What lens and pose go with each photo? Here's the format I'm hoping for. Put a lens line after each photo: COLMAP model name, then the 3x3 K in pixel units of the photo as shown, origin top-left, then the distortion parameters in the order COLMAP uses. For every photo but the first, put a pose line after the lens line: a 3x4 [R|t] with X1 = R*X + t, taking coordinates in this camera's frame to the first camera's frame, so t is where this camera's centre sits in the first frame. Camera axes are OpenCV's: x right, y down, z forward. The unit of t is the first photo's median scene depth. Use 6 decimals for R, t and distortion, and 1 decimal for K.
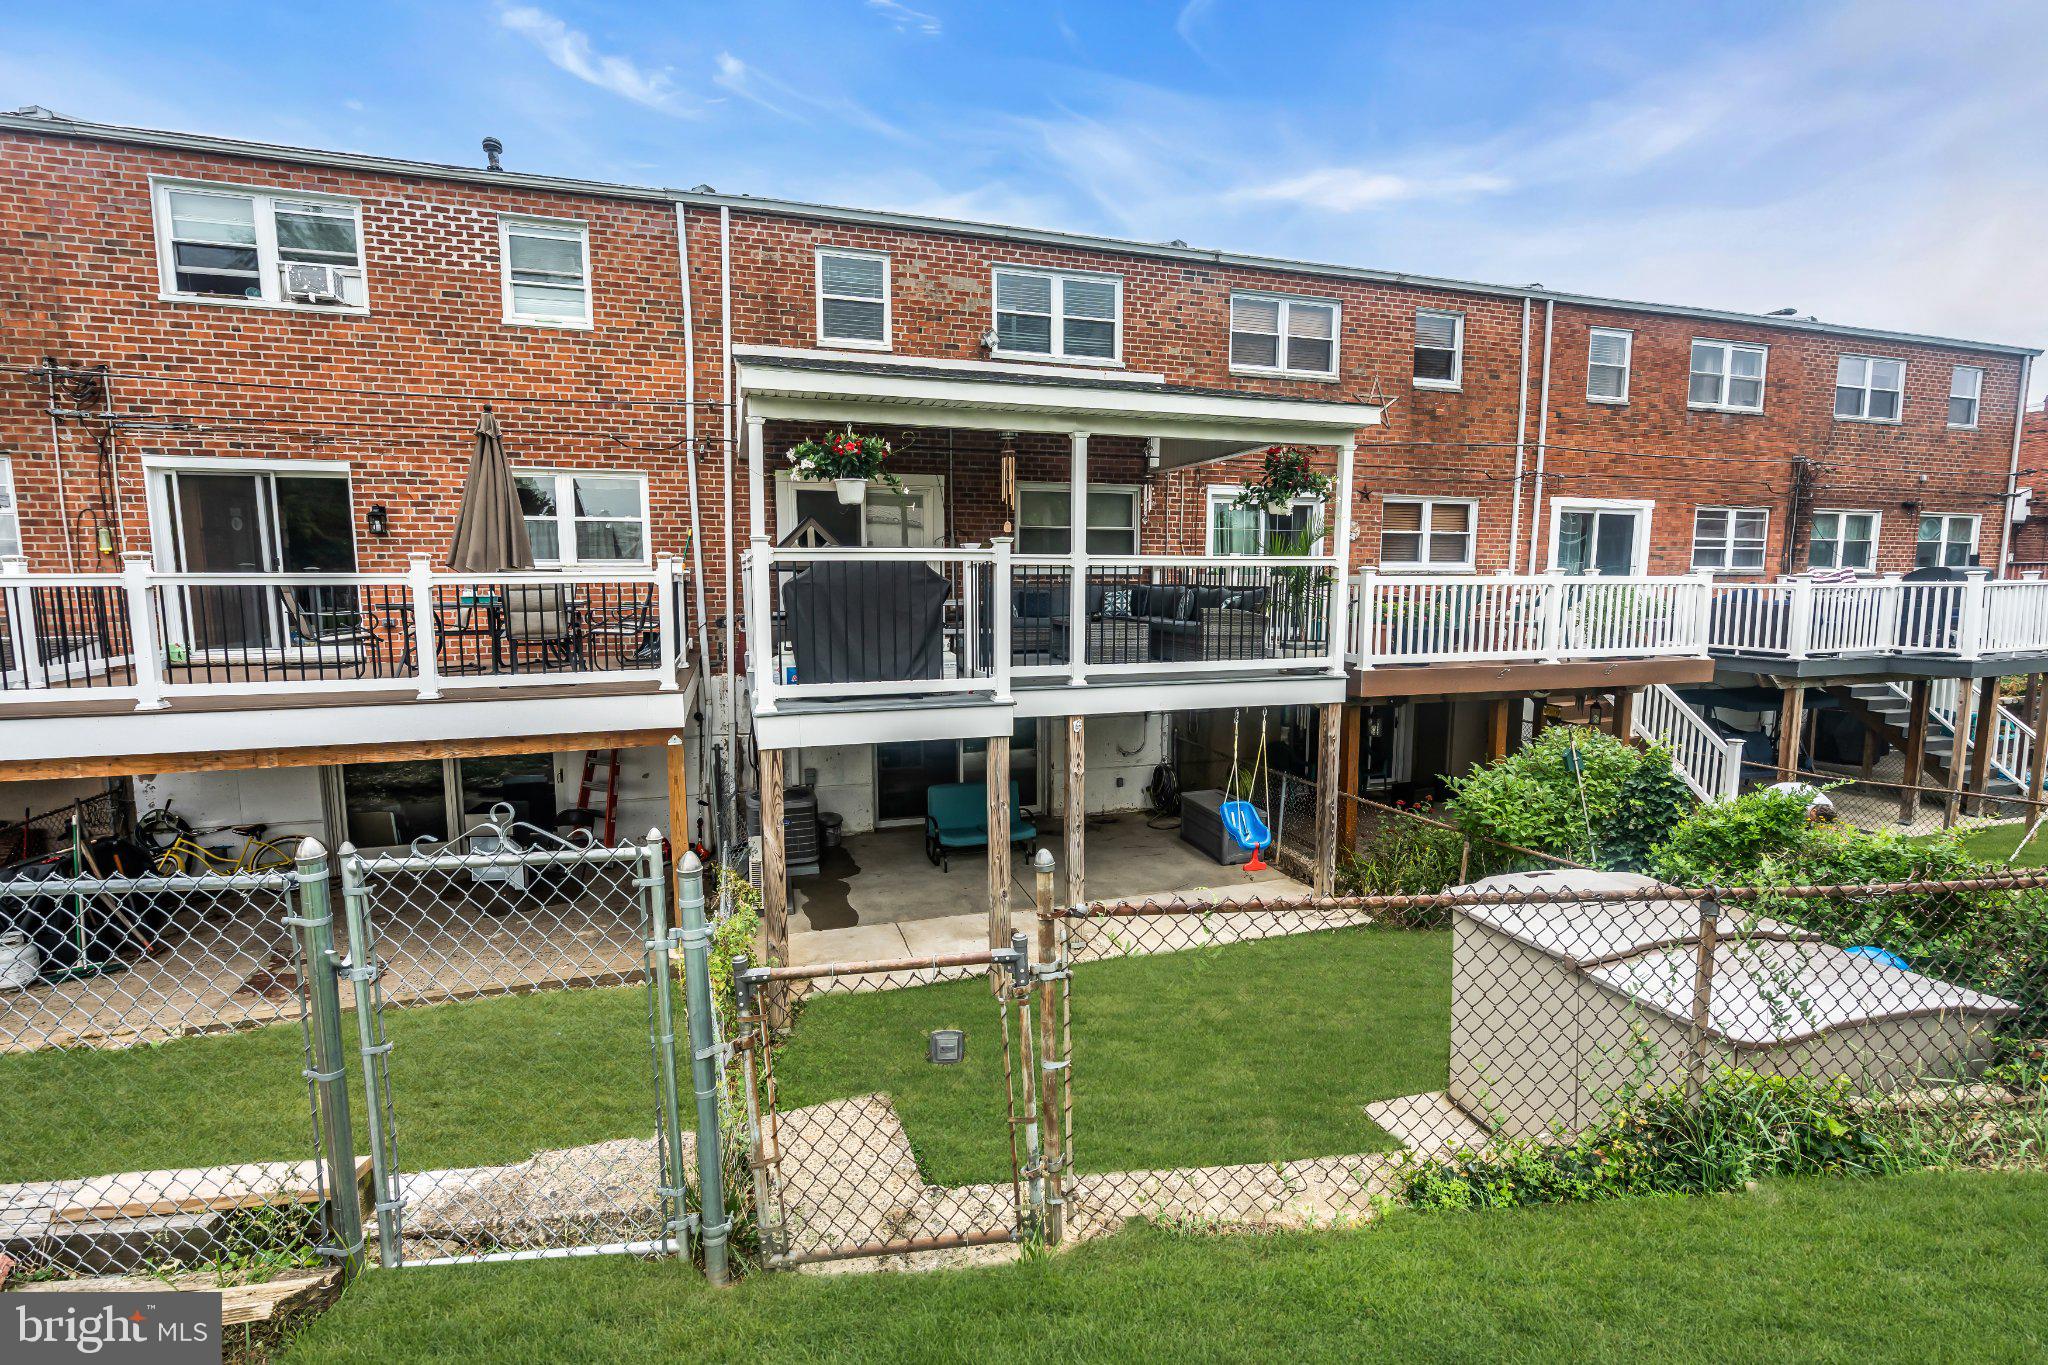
lens RADIAL K [[925.3, 0, 1004.2], [0, 925.3, 682.6], [0, 0, 1]] dist [-0.002435, 0.000517]
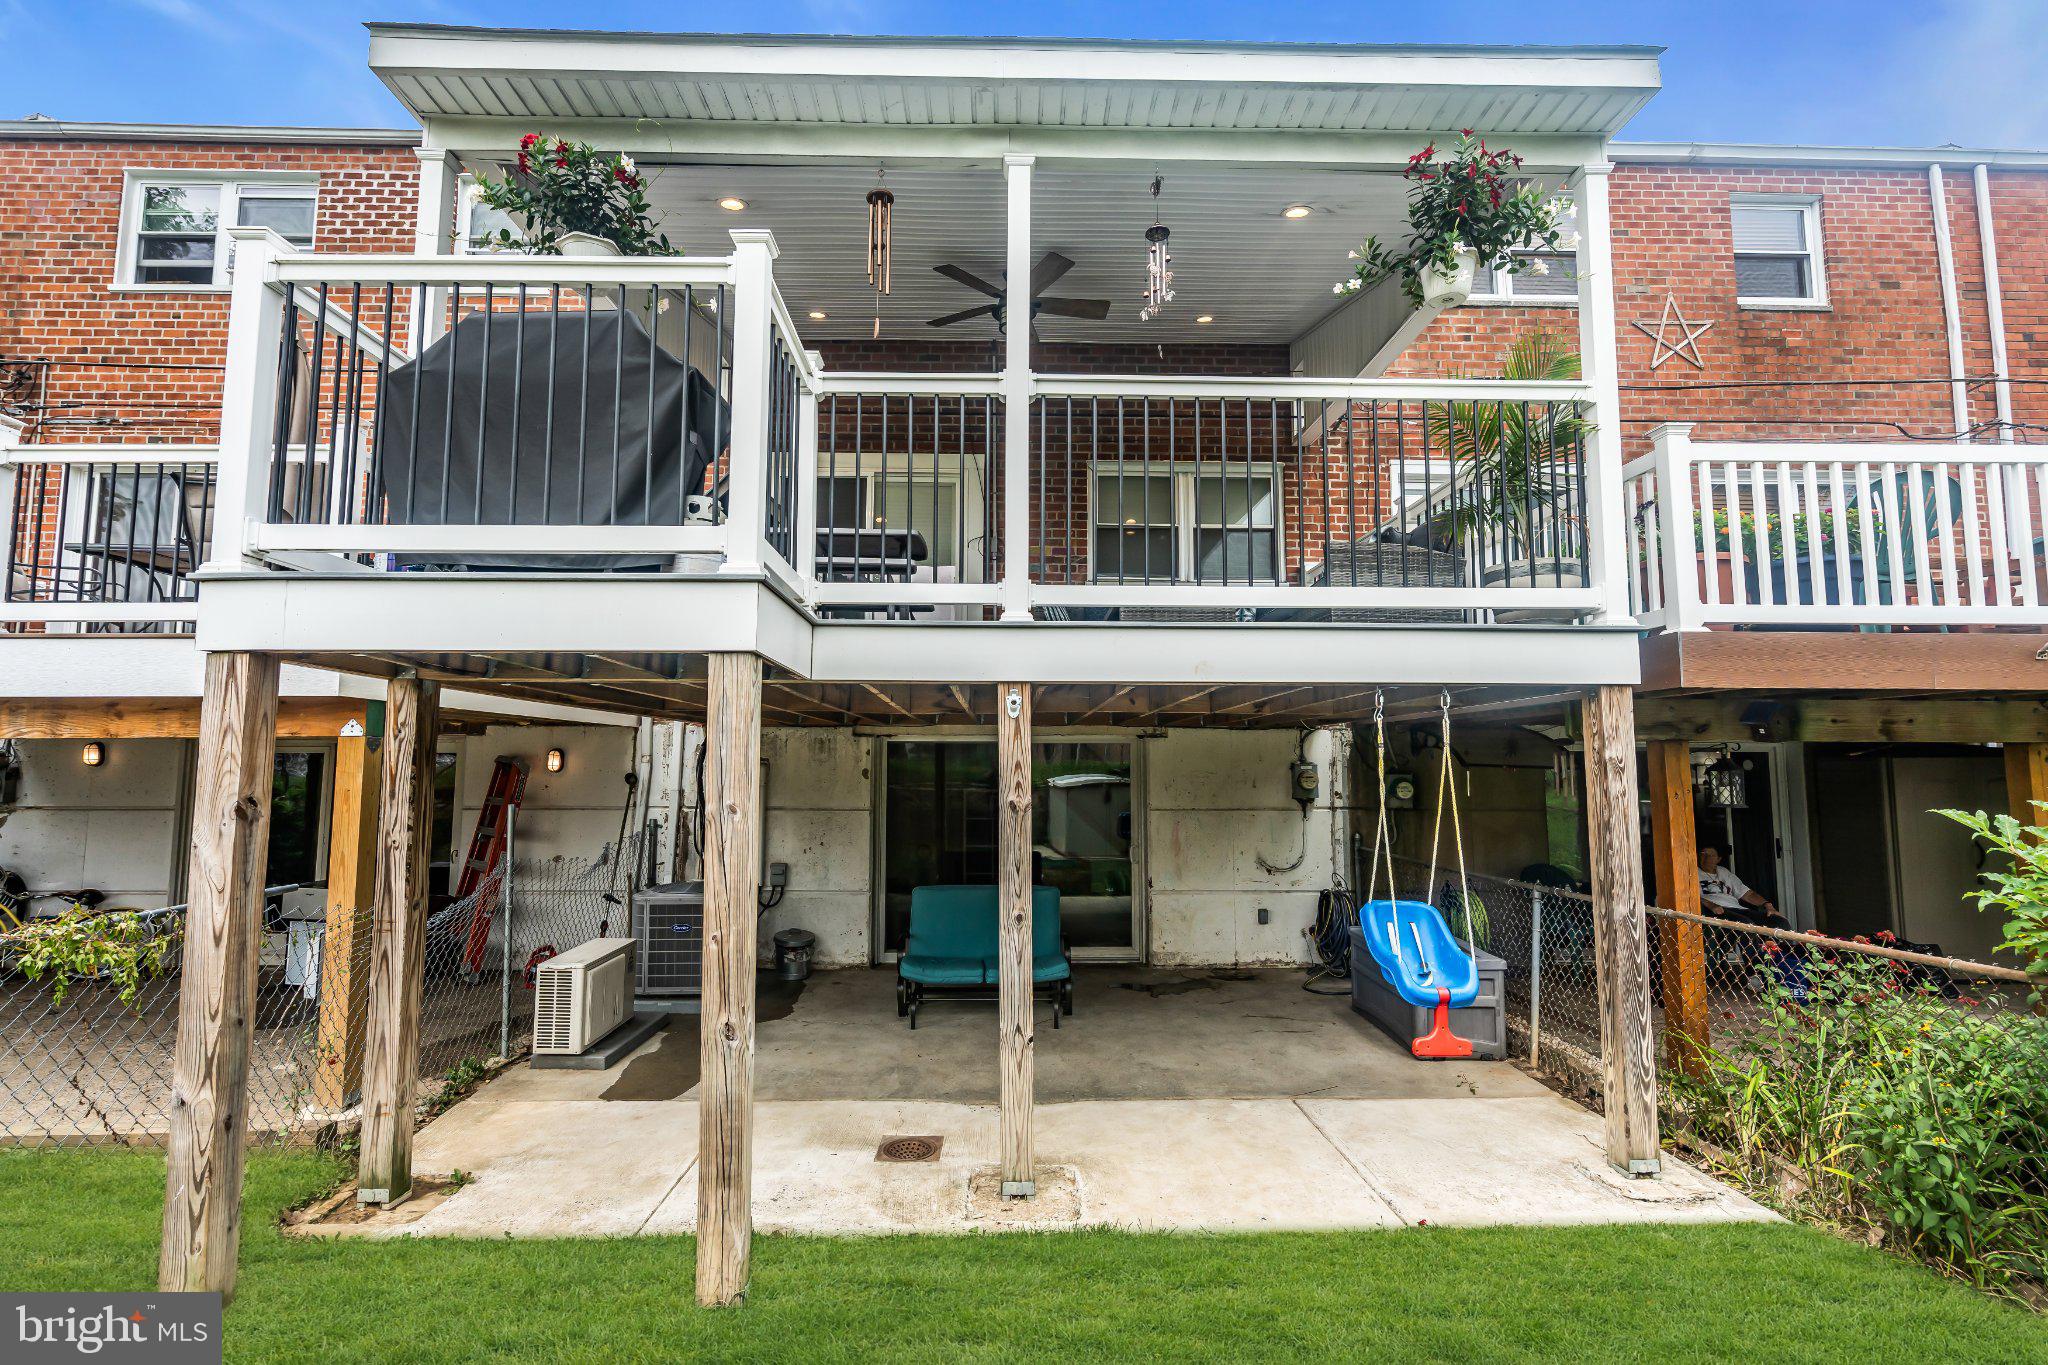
lens RADIAL K [[925.3, 0, 1004.2], [0, 925.3, 682.6], [0, 0, 1]] dist [-0.002435, 0.000517]
pose [[0.962140, -0.018780, -0.271908, 0.177196], [-0.036707, 0.979607, -0.197543, 0.113133], [0.270073, 0.200045, 0.941829, 0.452219]]
